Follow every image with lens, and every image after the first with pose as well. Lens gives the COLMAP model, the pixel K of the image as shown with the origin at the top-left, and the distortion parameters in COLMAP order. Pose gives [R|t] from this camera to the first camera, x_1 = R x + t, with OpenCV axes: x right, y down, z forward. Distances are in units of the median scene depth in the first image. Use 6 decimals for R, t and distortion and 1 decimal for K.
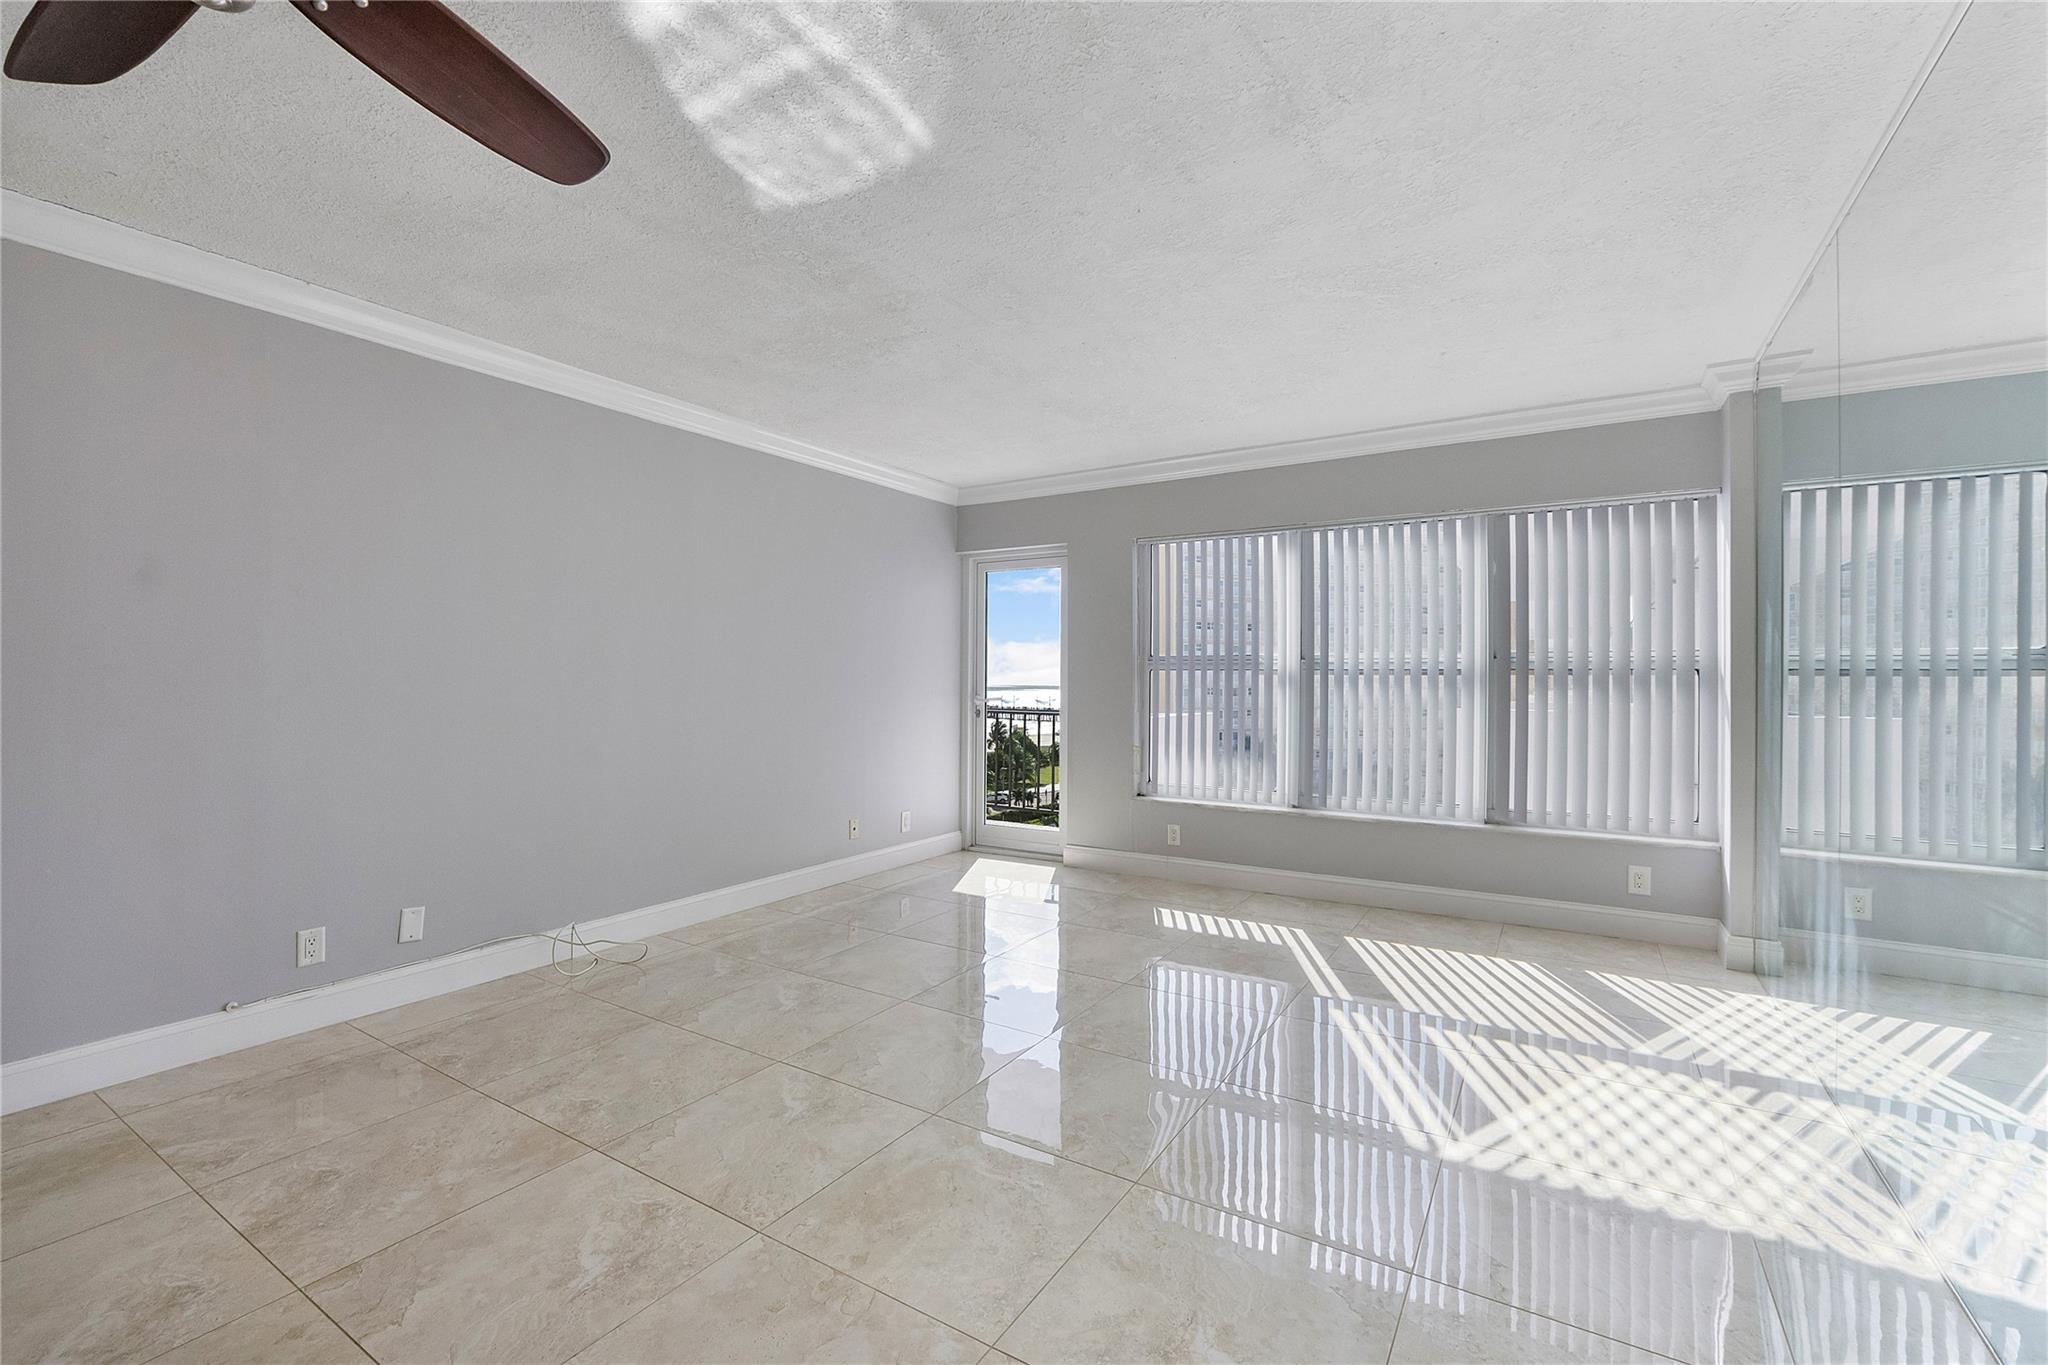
lens RADIAL K [[867.6, 0, 1025.5], [0, 867.6, 679.0], [0, 0, 1]] dist [-0.000255, -0.000256]
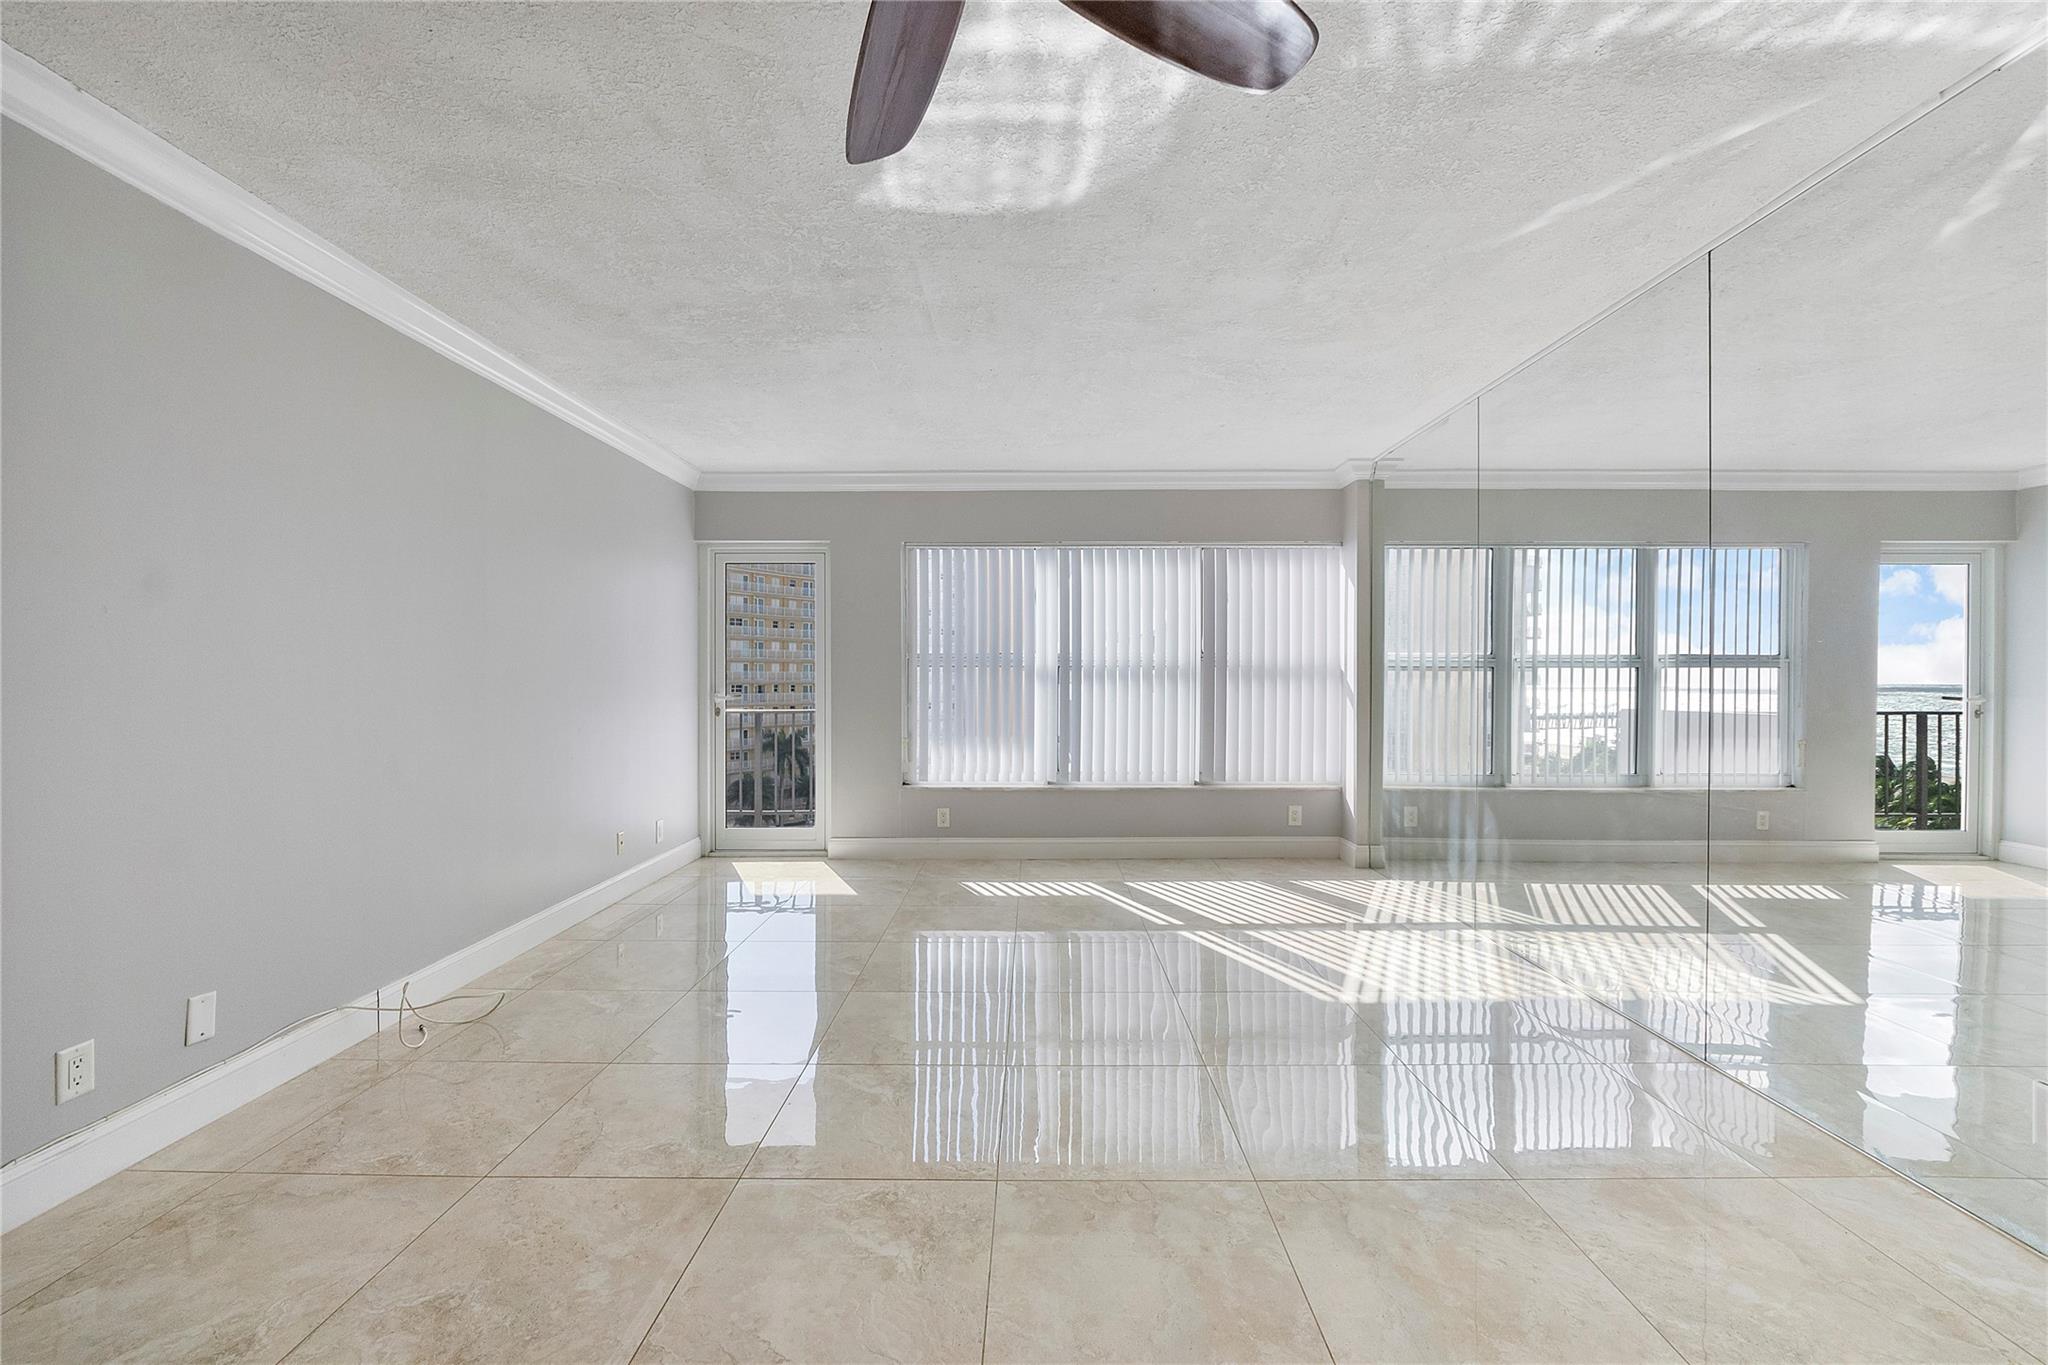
lens RADIAL K [[861.1, 0, 1022.8], [0, 861.1, 687.1], [0, 0, 1]] dist [-0.000659, -0.000033]
pose [[0.854325, -0.010186, 0.519639, -0.417154], [0.004466, 0.999915, 0.012259, 0.004192], [-0.519720, -0.008153, 0.854298, 0.036569]]
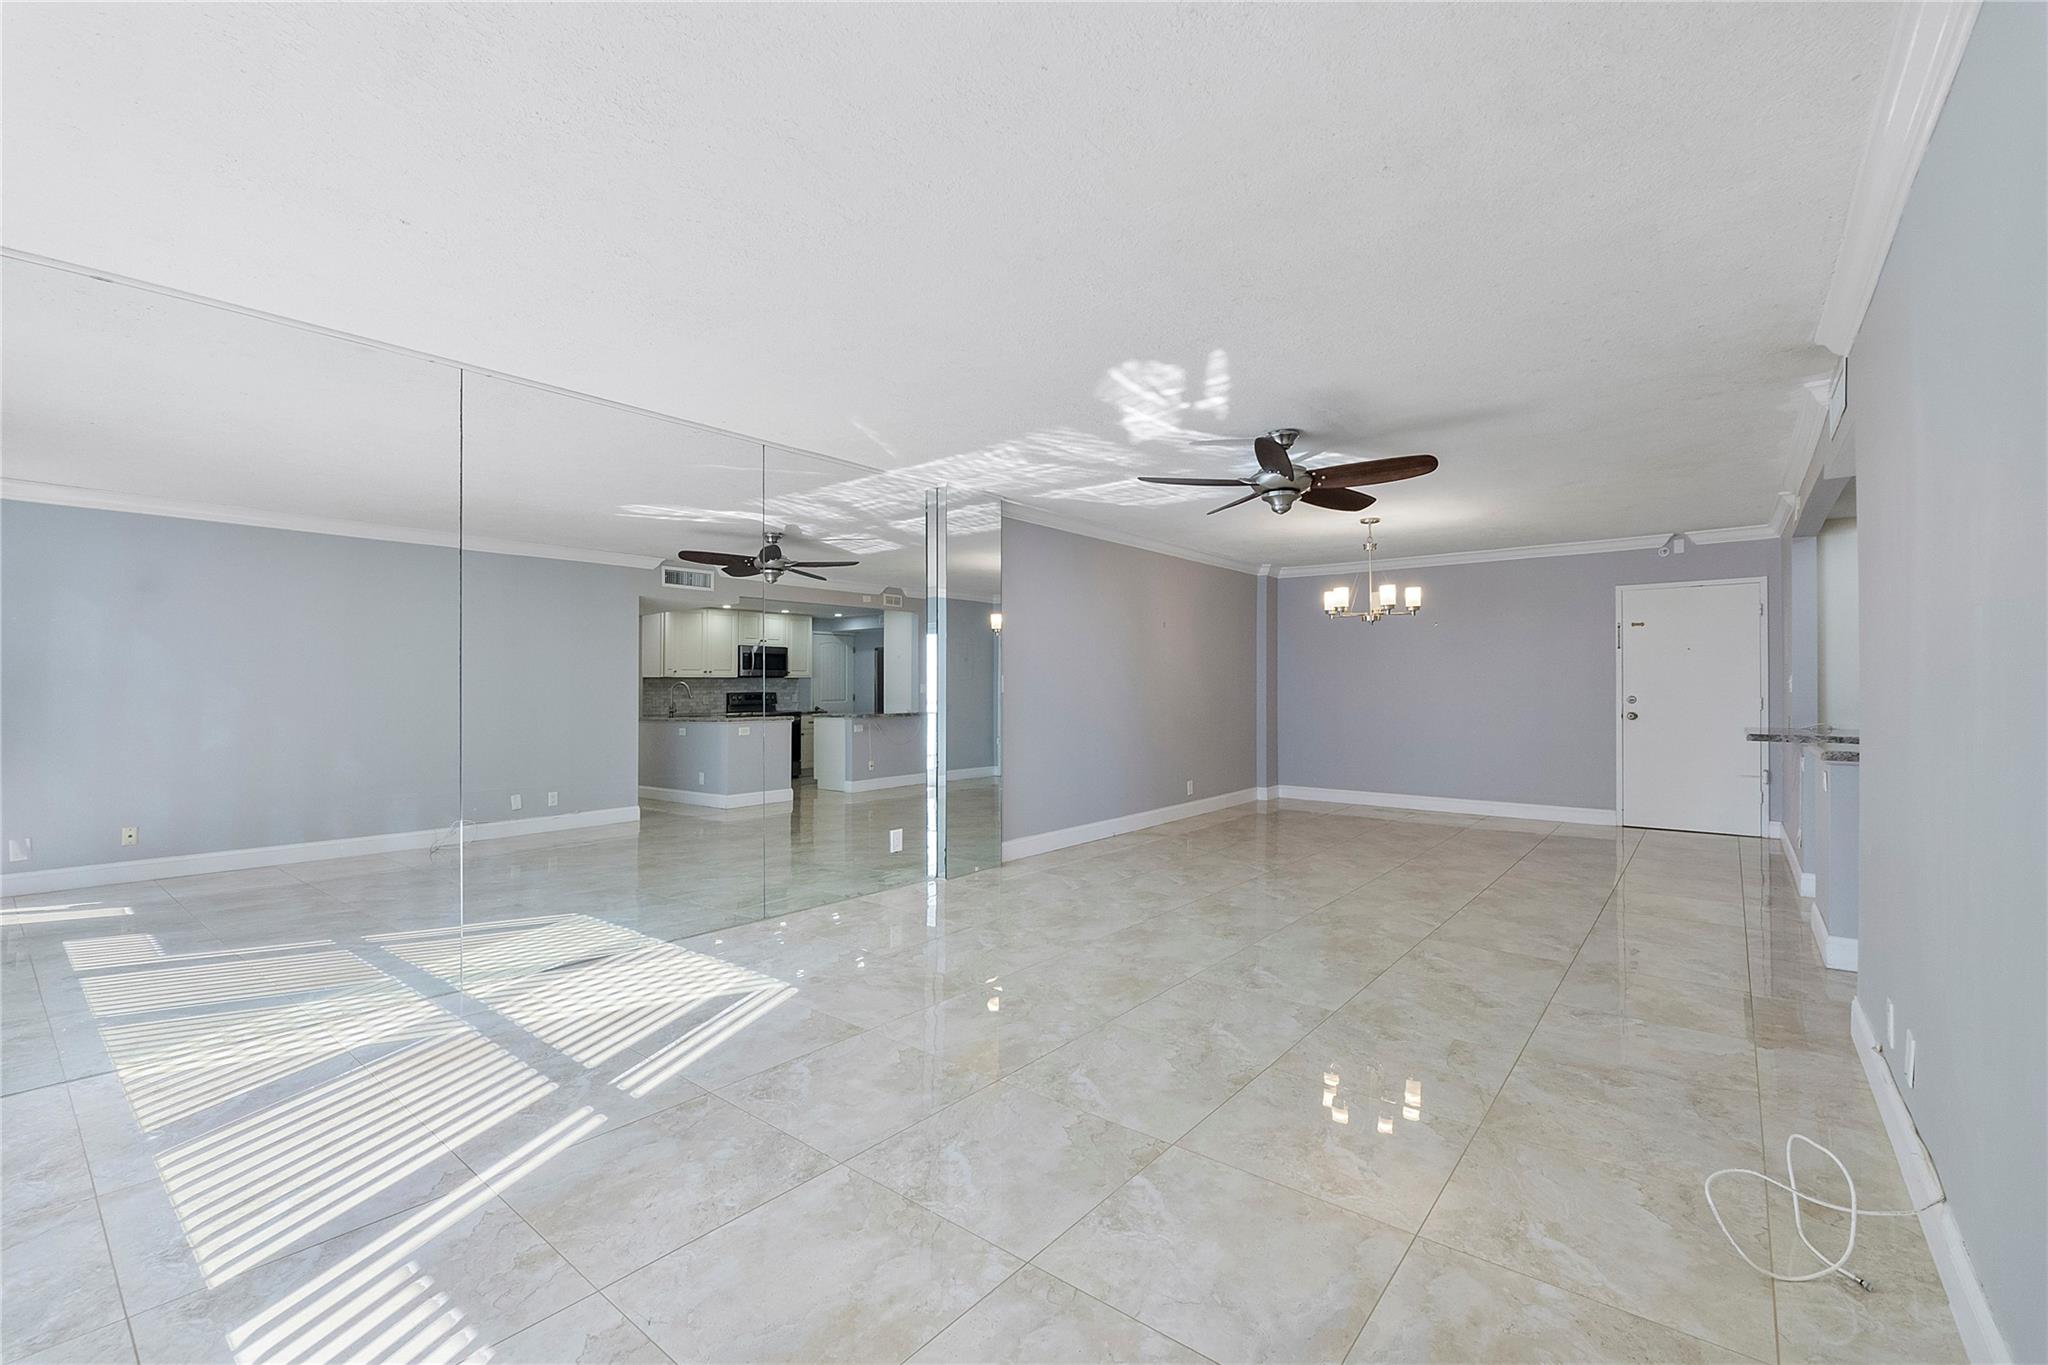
lens RADIAL K [[861.1, 0, 1022.8], [0, 861.1, 687.1], [0, 0, 1]] dist [-0.000659, -0.000033]
pose [[-0.991459, -0.005400, 0.130309, -0.090991], [-0.005837, 0.999979, -0.002972, -0.002039], [-0.130290, -0.003707, -0.991469, 1.479302]]
